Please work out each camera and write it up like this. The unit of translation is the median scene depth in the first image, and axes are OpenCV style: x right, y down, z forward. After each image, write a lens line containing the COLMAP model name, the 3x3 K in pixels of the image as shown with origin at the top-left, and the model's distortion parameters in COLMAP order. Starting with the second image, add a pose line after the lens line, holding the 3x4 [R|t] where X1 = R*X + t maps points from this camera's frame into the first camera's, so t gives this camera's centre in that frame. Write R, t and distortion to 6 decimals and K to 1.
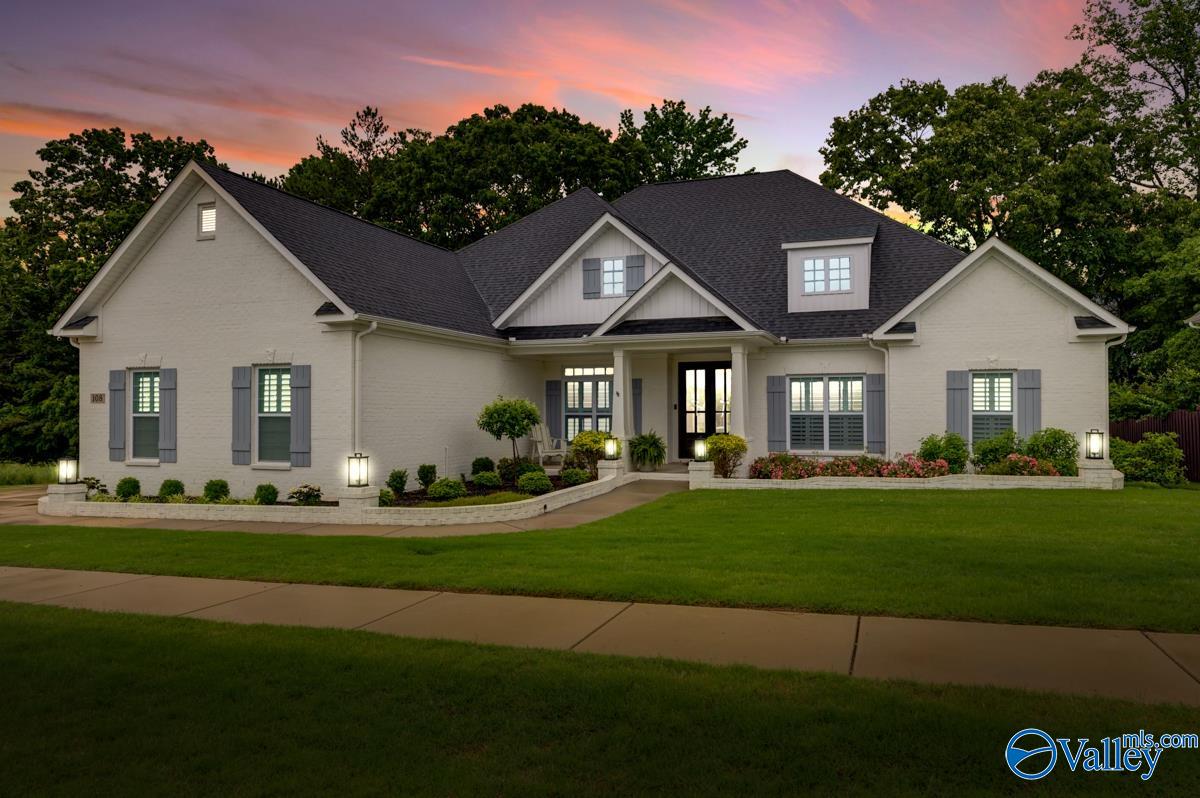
lens RADIAL K [[810.3, 0, 600.0], [0, 810.3, 399.0], [0, 0, 1]] dist [-0.008350, -0.003624]
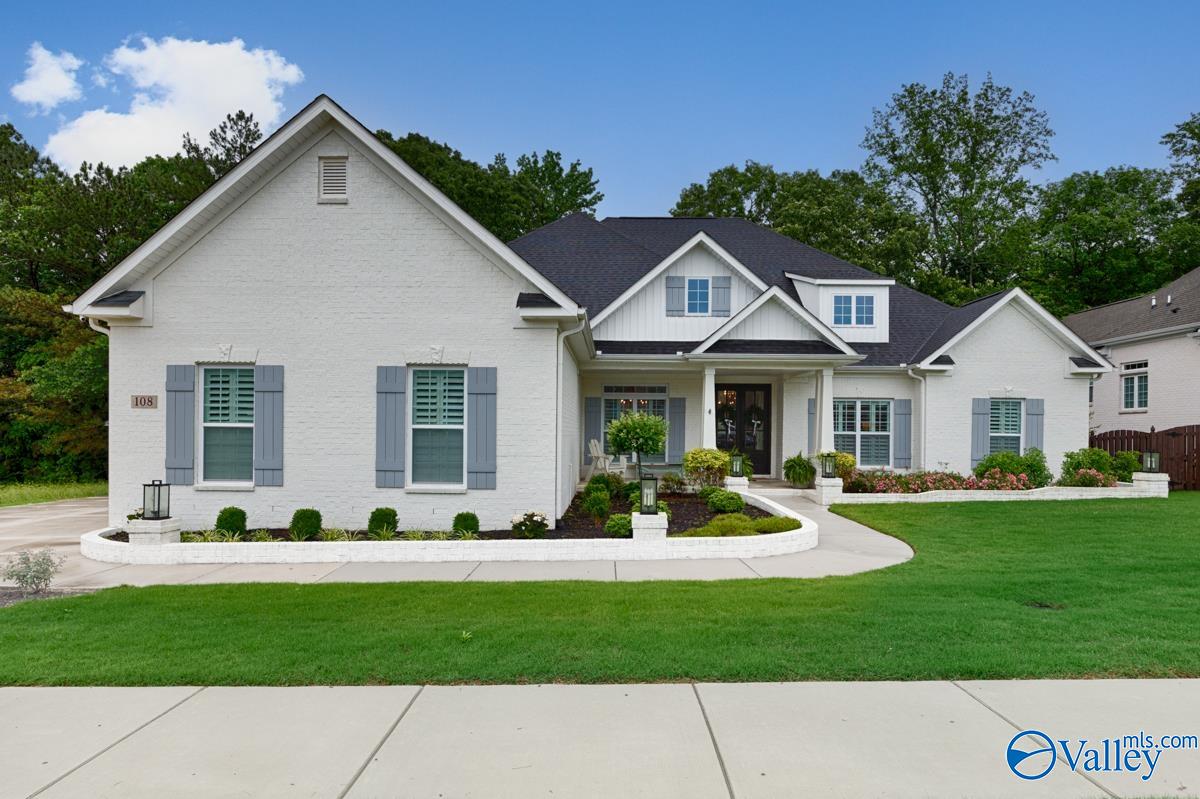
lens RADIAL K [[685.2, 0, 602.9], [0, 685.2, 429.1], [0, 0, 1]] dist [-0.025841, 0.000952]
pose [[0.941119, 0.013972, 0.337787, -0.400097], [-0.017593, 0.999816, 0.007662, 0.011563], [-0.337617, -0.013154, 0.941192, 0.244602]]
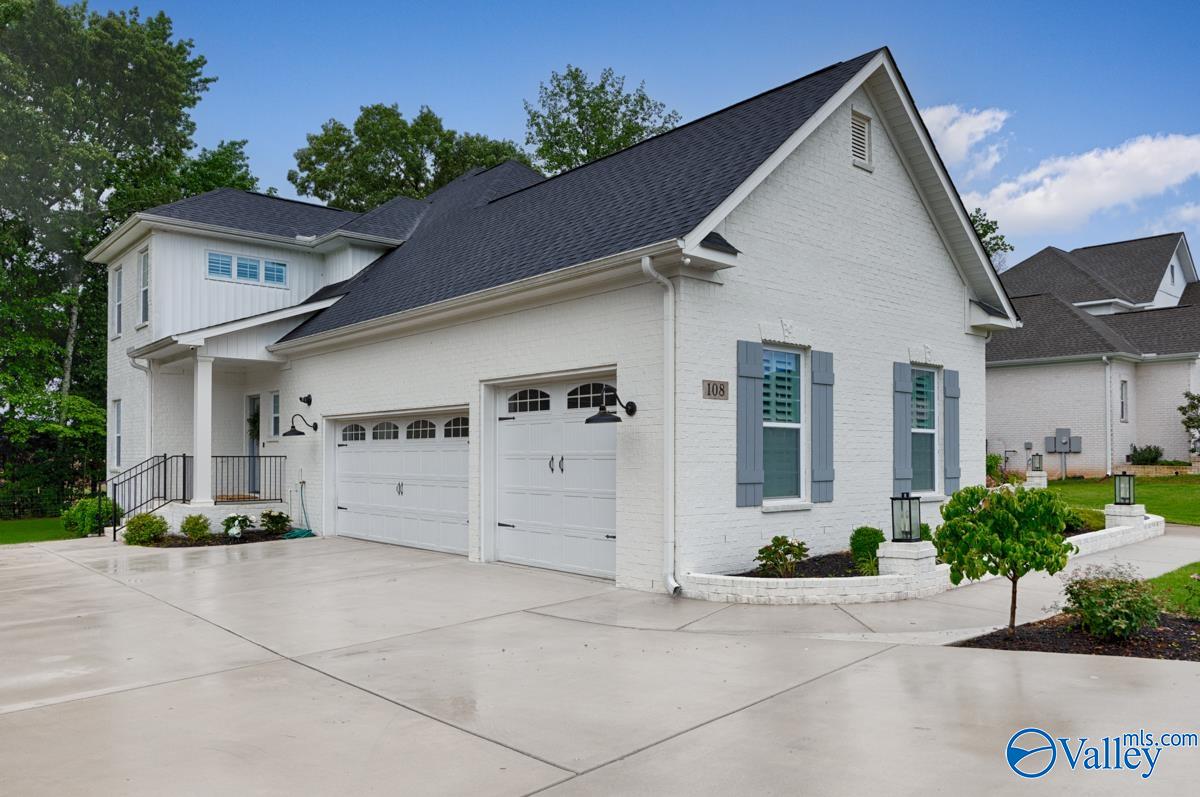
lens RADIAL K [[895.4, 0, 599.6], [0, 895.4, 429.8], [0, 0, 1]] dist [-0.006254, -0.002604]
pose [[0.446731, 0.030212, 0.894158, -1.082299], [-0.016196, 0.999539, -0.025681, 0.038274], [-0.894522, -0.003010, 0.447014, 0.744650]]
